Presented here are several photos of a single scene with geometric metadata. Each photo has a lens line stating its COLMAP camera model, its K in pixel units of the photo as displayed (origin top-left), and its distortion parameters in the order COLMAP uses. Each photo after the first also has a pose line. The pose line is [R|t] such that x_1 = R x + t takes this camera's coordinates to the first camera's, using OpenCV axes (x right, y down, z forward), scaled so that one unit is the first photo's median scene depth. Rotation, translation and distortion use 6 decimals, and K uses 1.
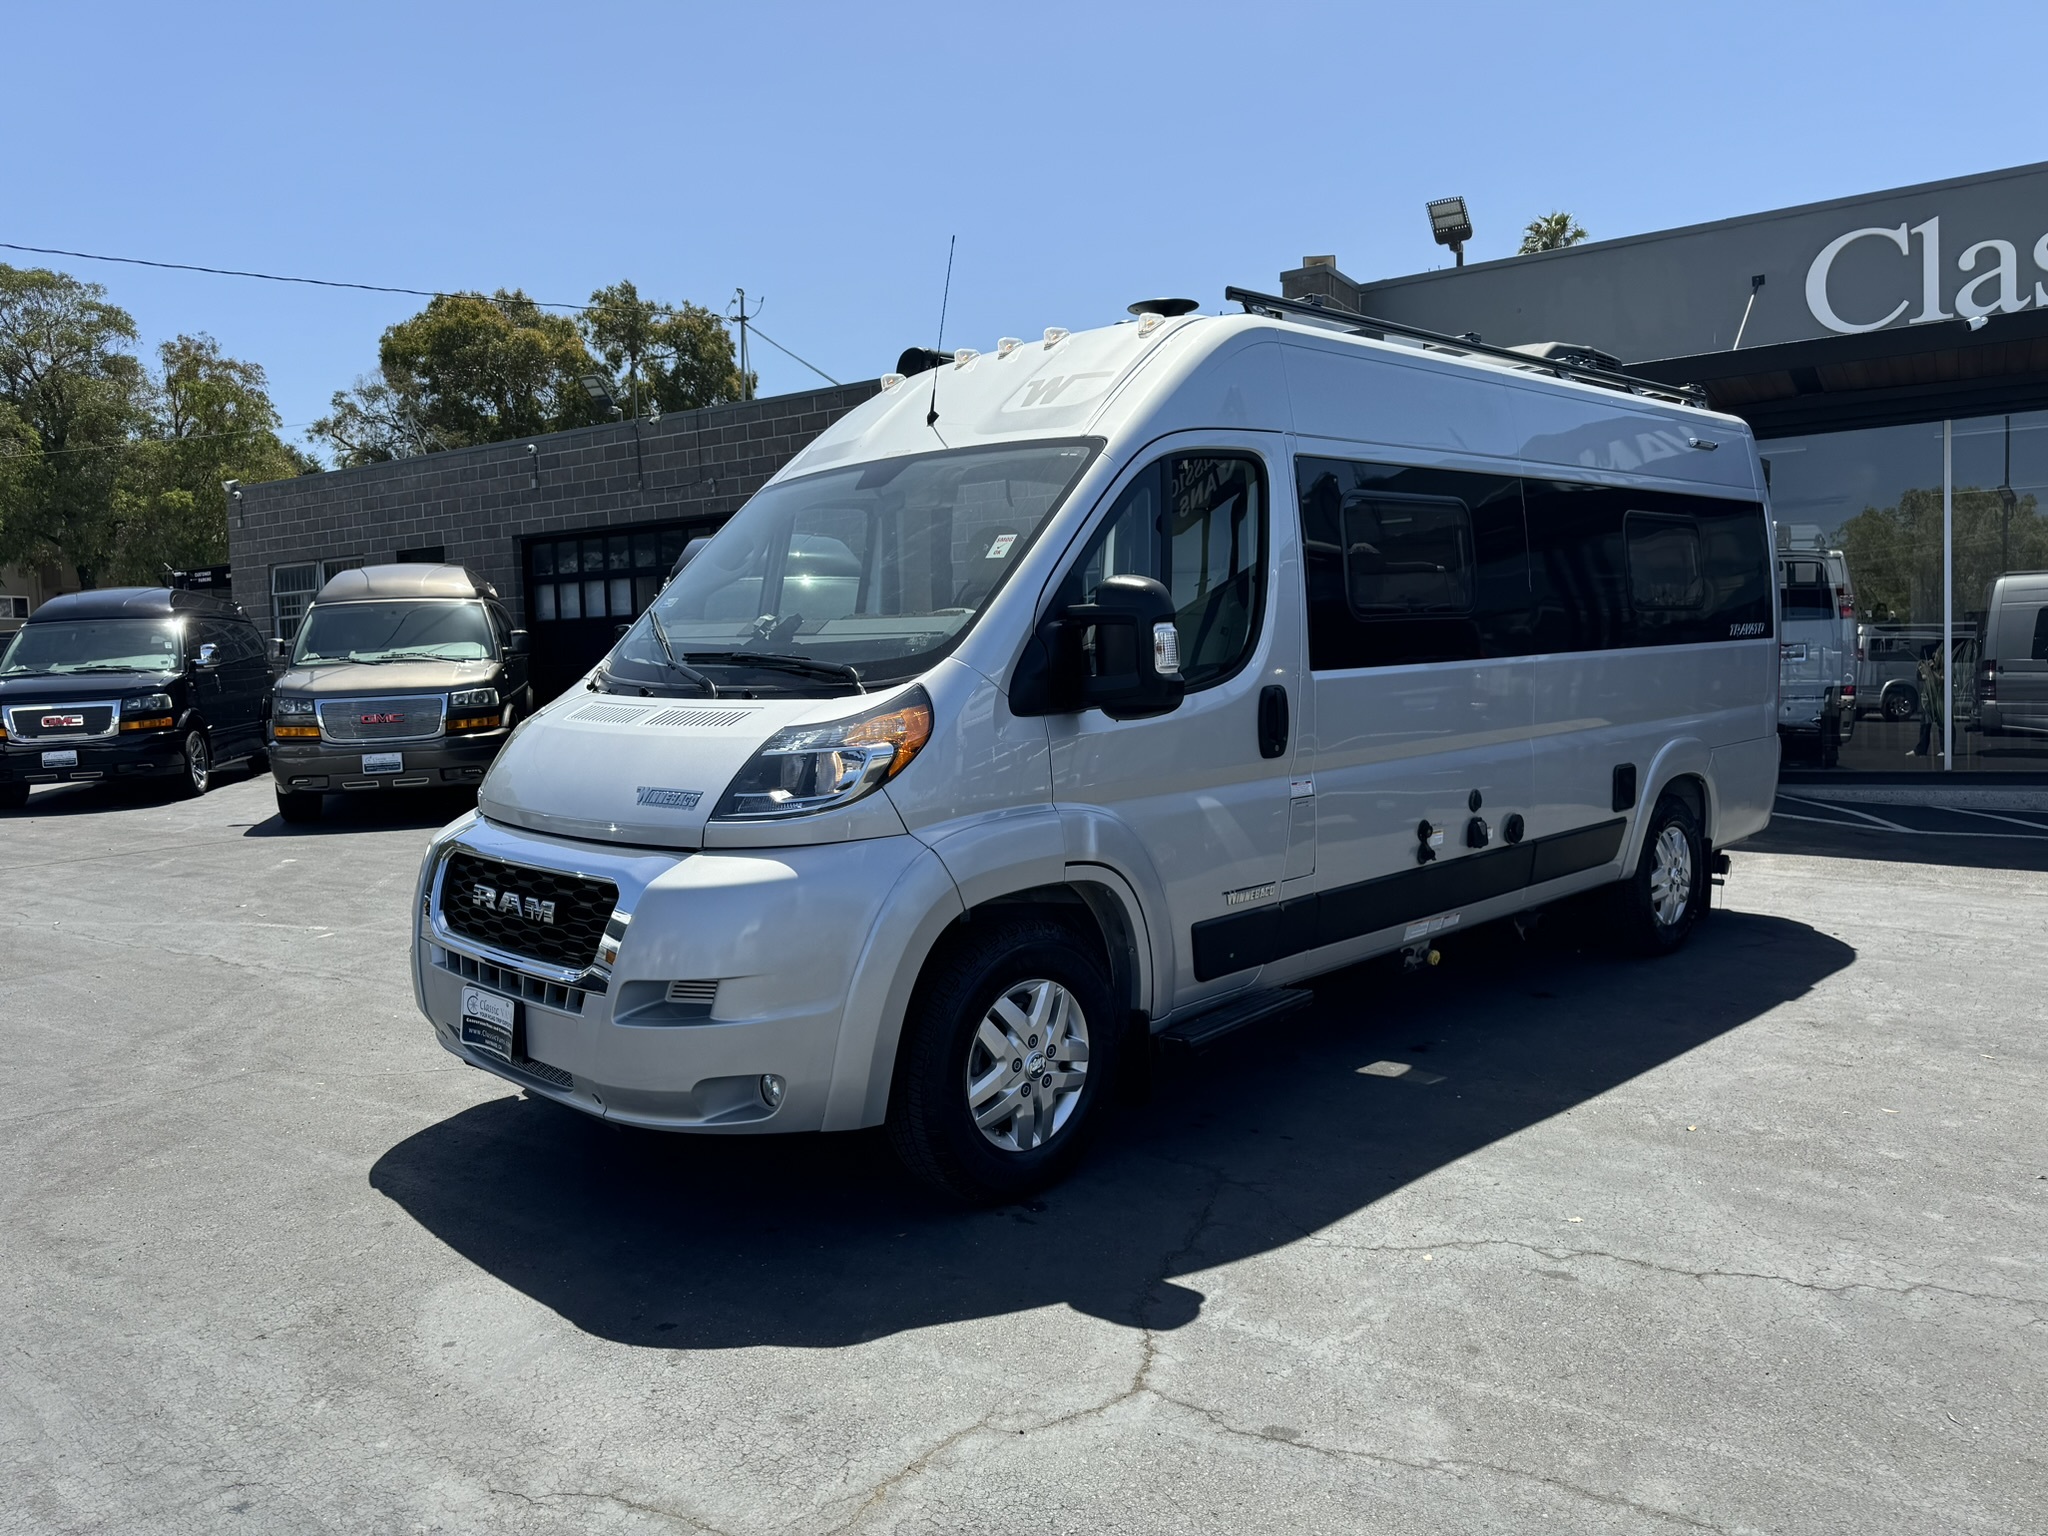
lens RADIAL K [[1504.5, 0, 1022.5], [0, 1504.5, 726.1], [0, 0, 1]] dist [-0.002739, 0.000163]
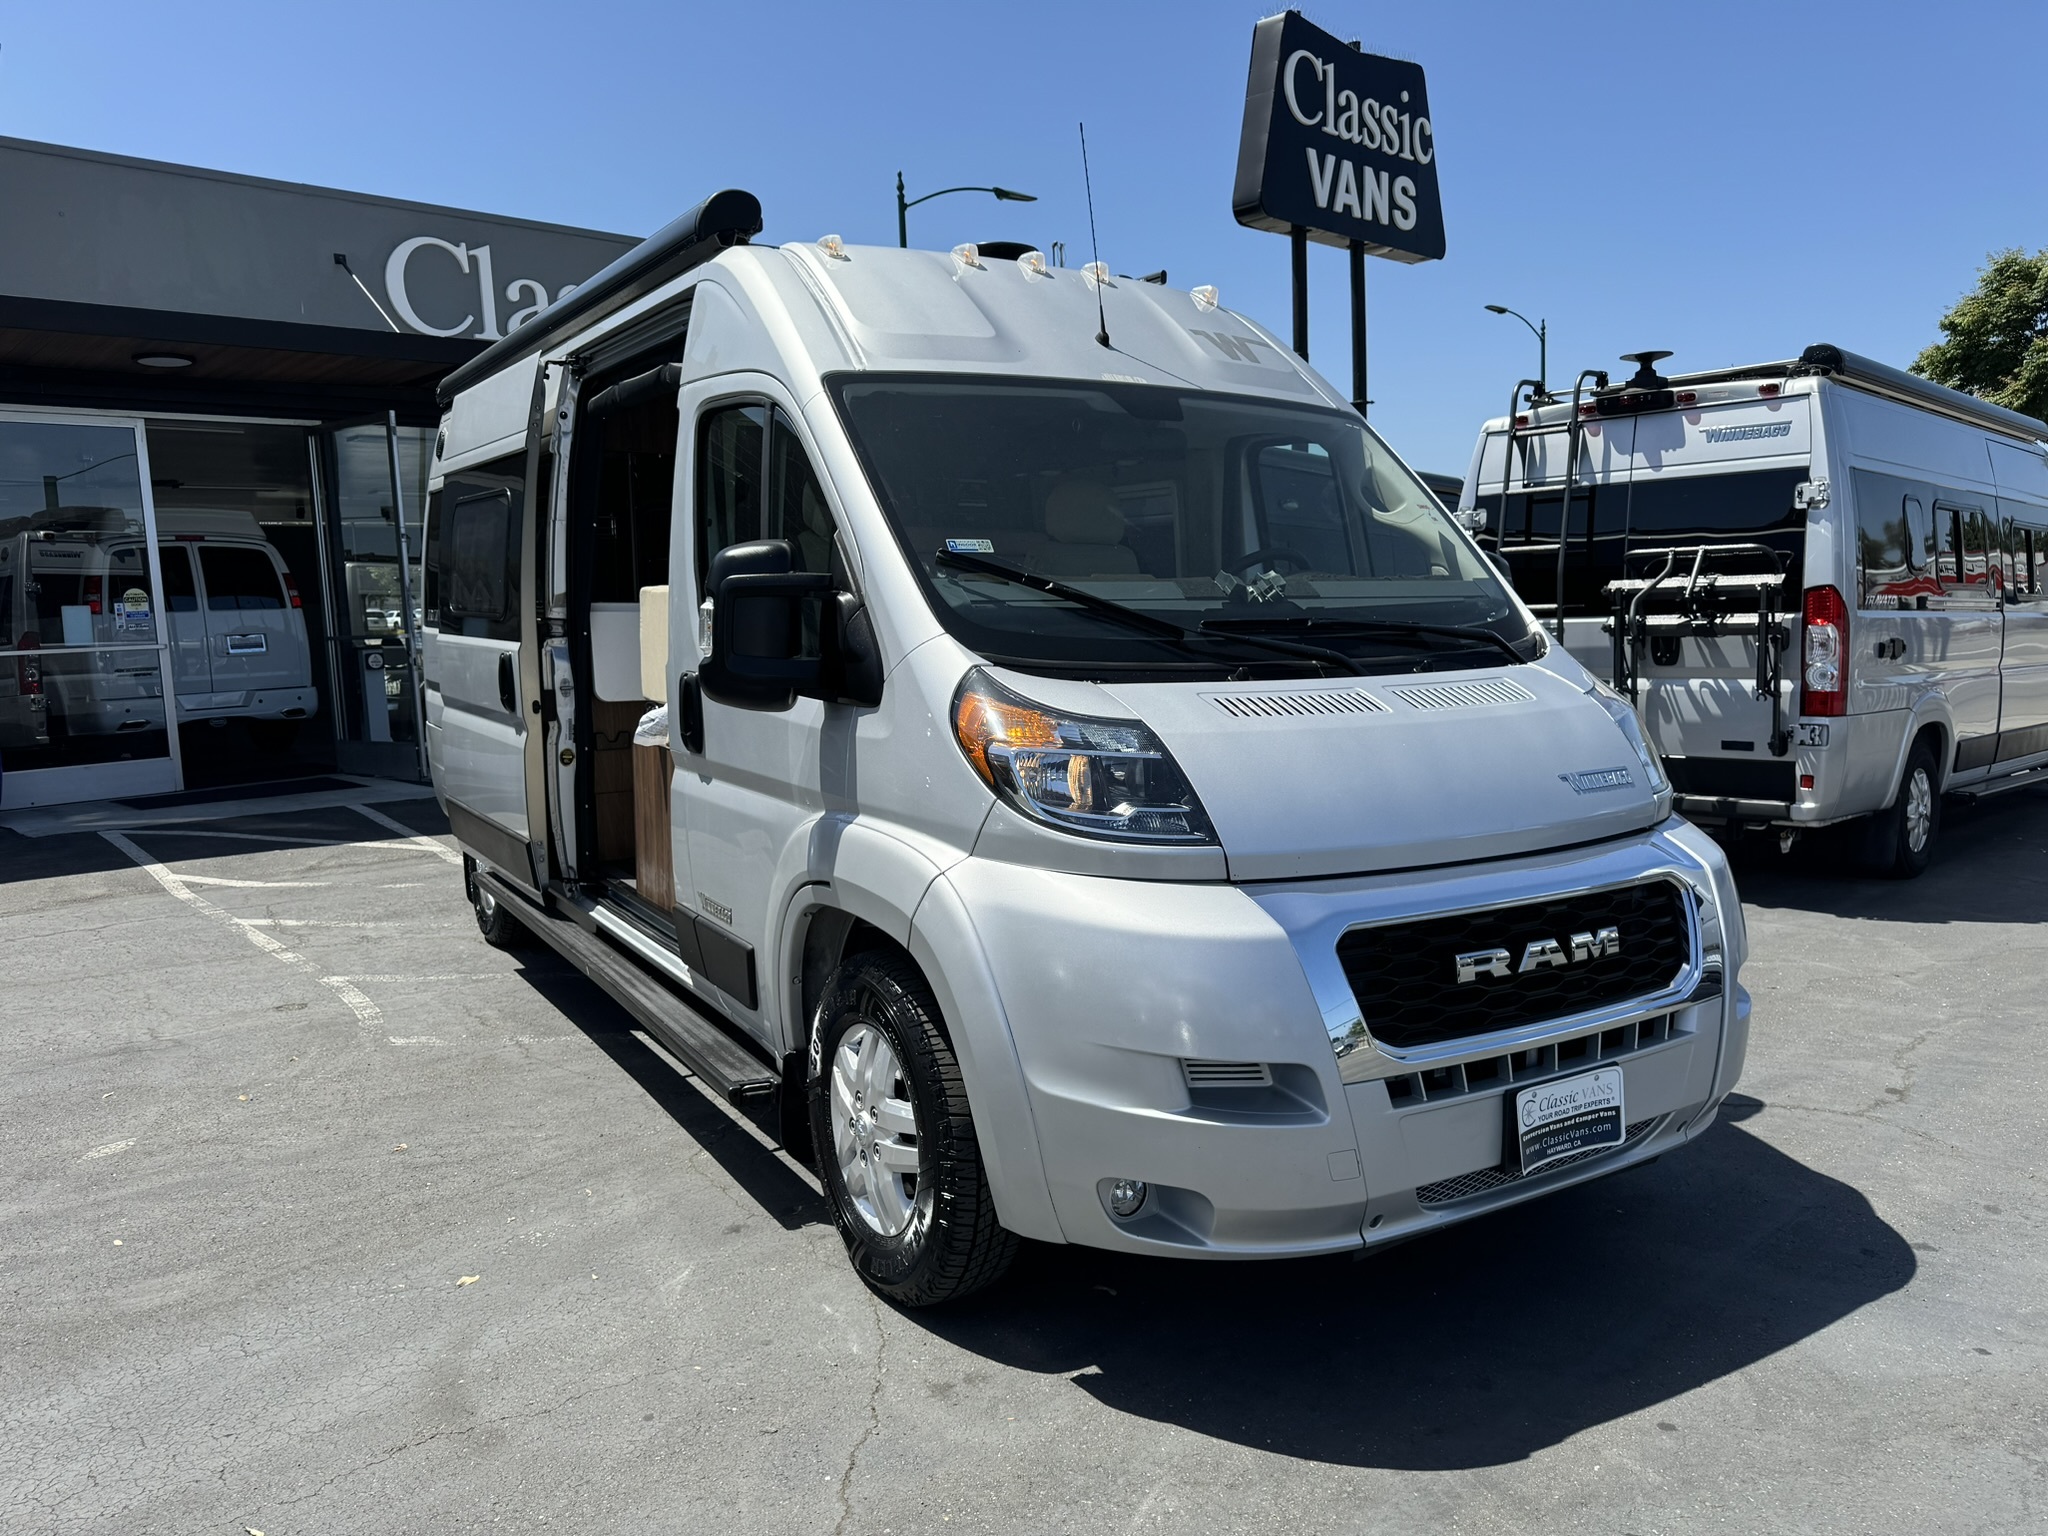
lens RADIAL K [[1457.1, 0, 1024.0], [0, 1457.1, 768.0], [0, 0, 1]] dist [-0.000659, -0.000275]
pose [[0.222178, -0.092787, 0.970581, -1.083667], [0.062461, 0.994771, 0.080802, -0.046999], [-0.973003, 0.042671, 0.226812, 1.085073]]
